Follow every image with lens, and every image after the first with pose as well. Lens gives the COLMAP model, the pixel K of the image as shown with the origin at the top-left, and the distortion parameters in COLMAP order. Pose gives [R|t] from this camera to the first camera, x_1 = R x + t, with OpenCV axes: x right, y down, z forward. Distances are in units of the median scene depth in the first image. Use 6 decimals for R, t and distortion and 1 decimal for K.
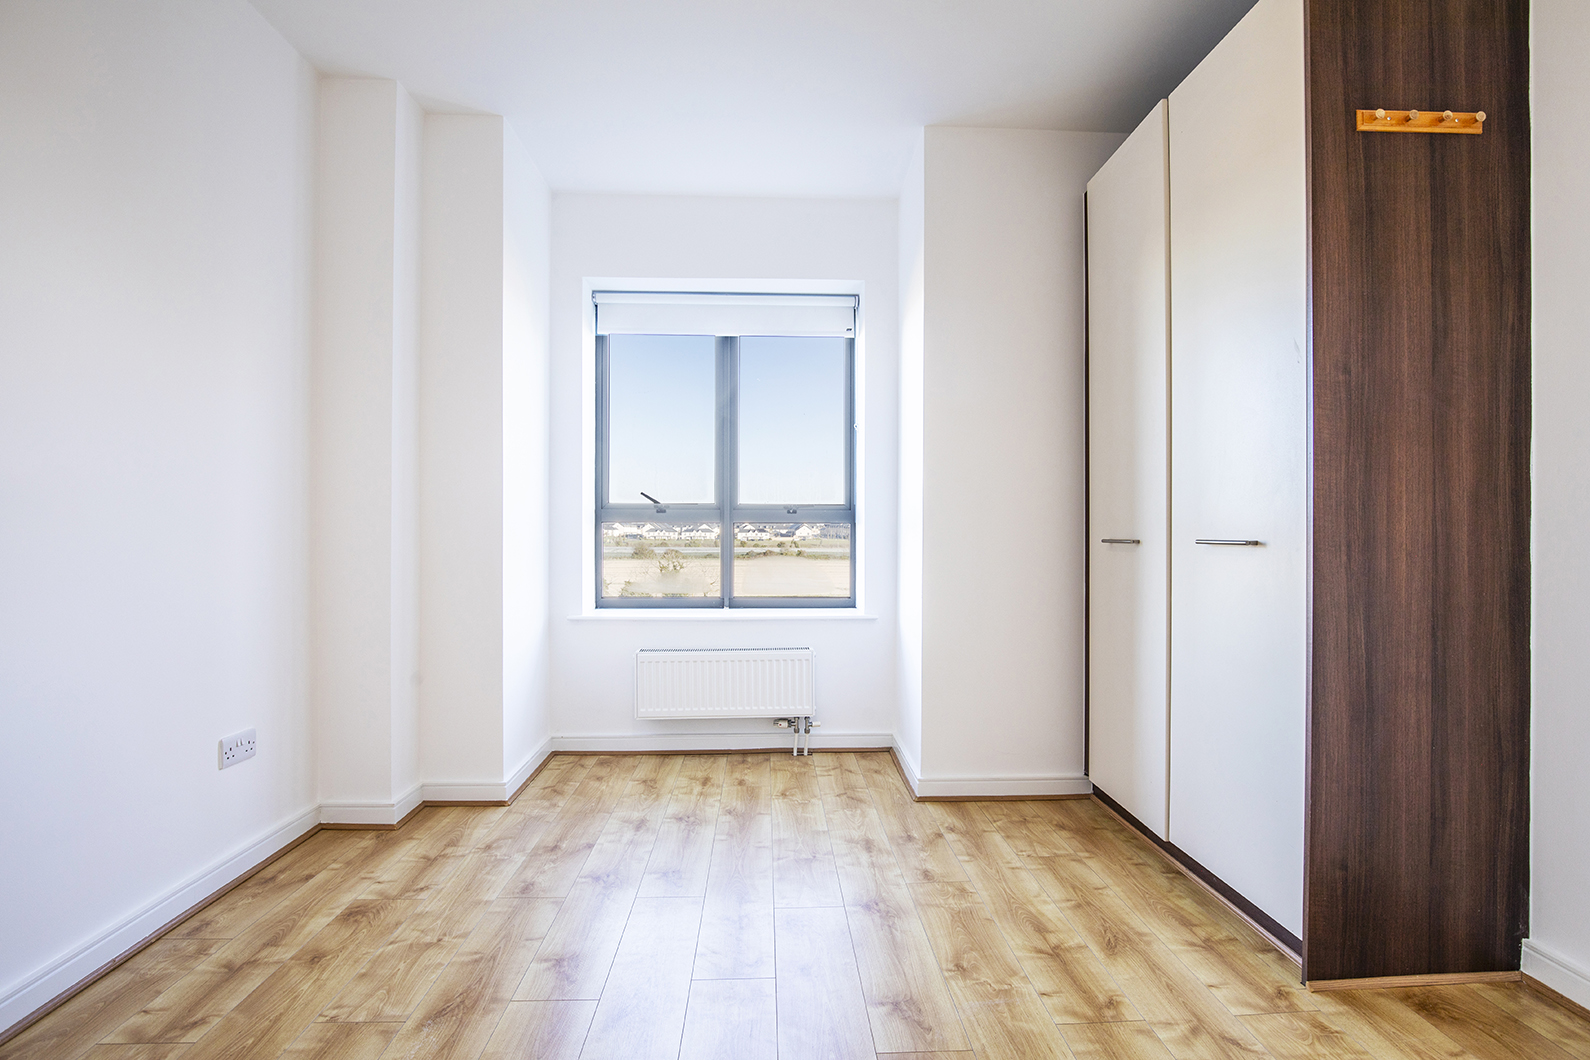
lens RADIAL K [[781.6, 0, 798.9], [0, 781.6, 528.5], [0, 0, 1]] dist [-0.002268, -0.000775]
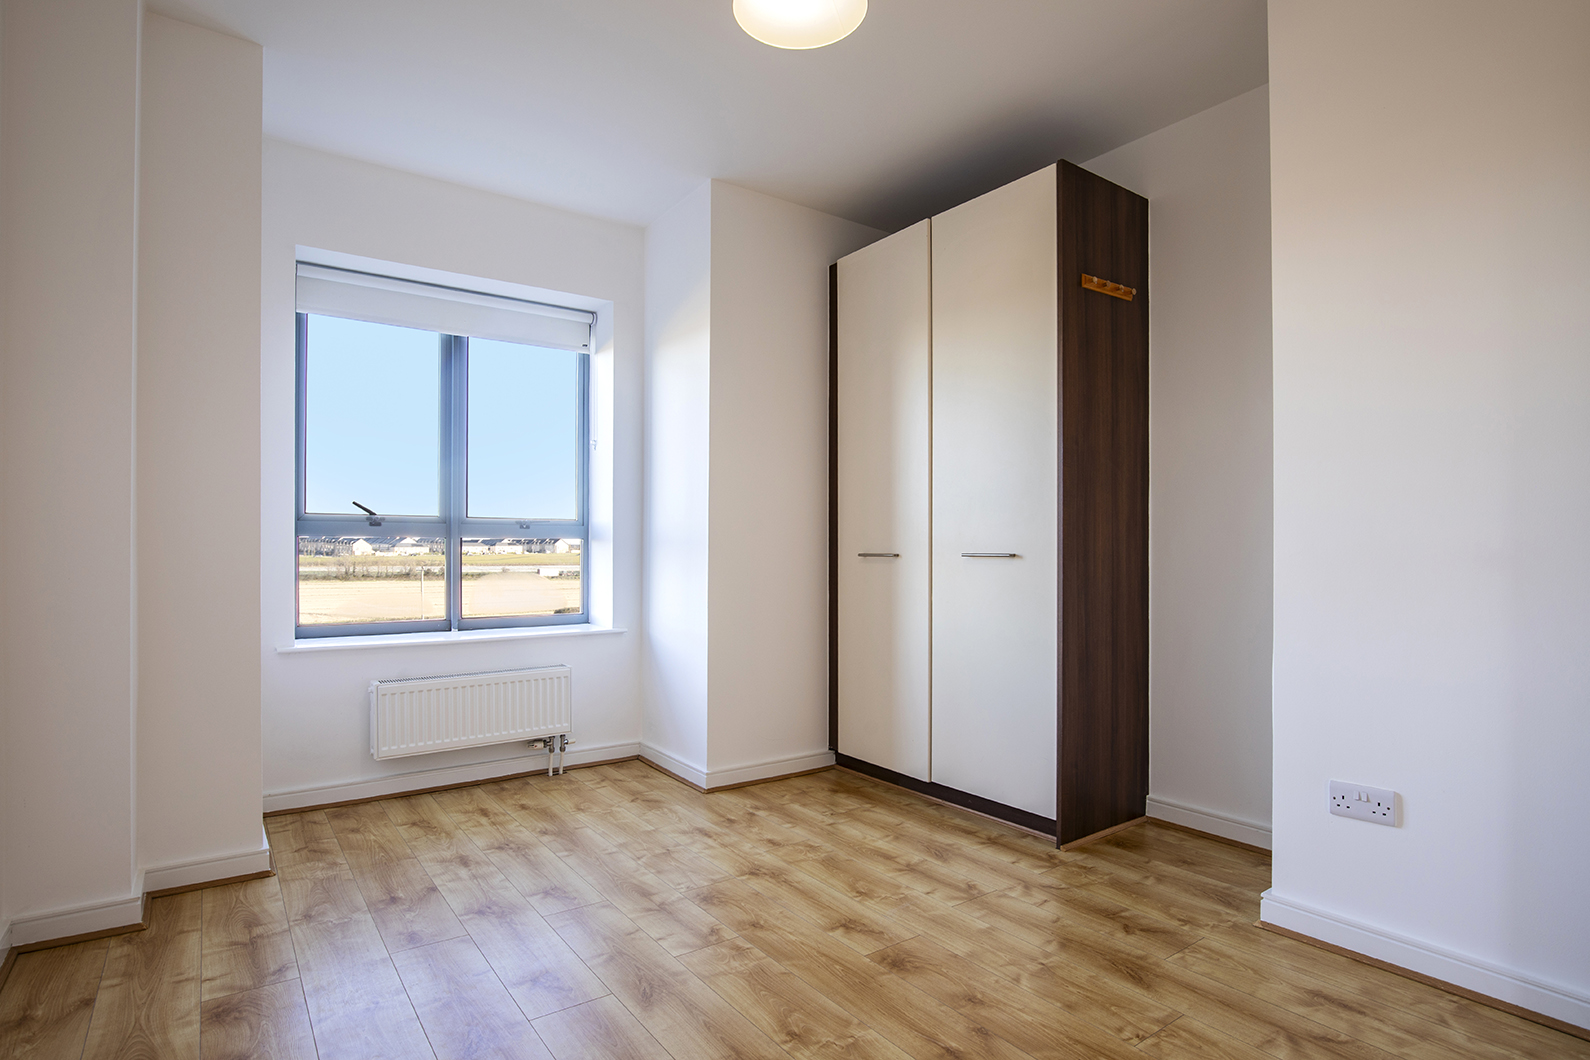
lens RADIAL K [[826.1, 0, 777.6], [0, 826.1, 544.1], [0, 0, 1]] dist [-0.001084, 0.010429]
pose [[0.846257, 0.002854, 0.532767, -0.404212], [-0.002436, 0.999996, -0.001487, 0.000710], [-0.532769, -0.000040, 0.846260, -0.036882]]
